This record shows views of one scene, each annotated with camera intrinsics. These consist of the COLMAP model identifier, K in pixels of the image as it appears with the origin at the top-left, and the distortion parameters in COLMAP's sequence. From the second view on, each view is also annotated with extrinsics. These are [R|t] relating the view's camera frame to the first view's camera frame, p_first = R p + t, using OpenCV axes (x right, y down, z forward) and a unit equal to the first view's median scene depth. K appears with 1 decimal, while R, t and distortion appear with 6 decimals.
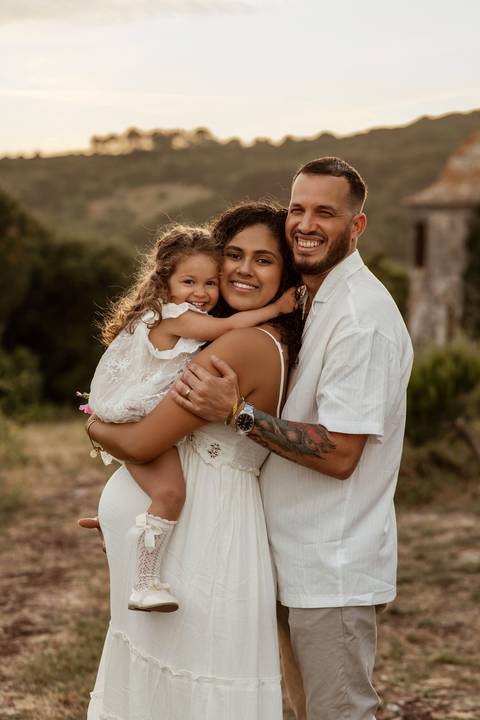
lens RADIAL K [[1773.6, 0, 240.0], [0, 1773.6, 360.0], [0, 0, 1]] dist [0.611653, -3.707338]
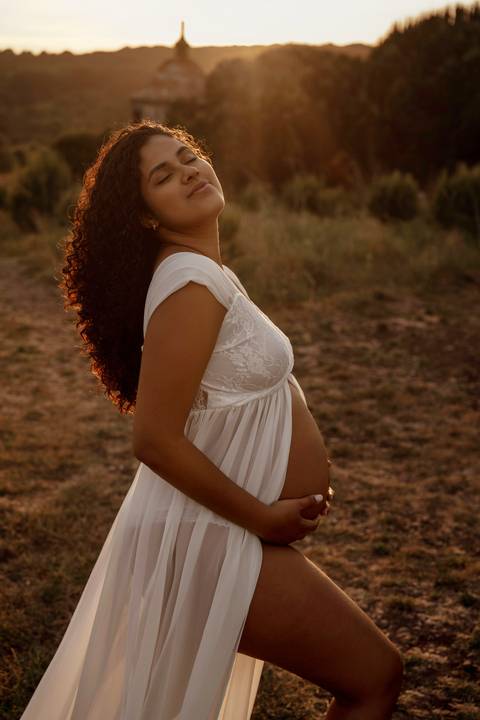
lens RADIAL K [[978.9, 0, 240.0], [0, 978.9, 360.0], [0, 0, 1]] dist [0.025603, 0.033790]
pose [[0.973019, 0.003968, 0.230689, -0.042167], [-0.043445, 0.985117, 0.166301, -0.024370], [-0.226596, -0.171837, 0.958711, 0.323457]]
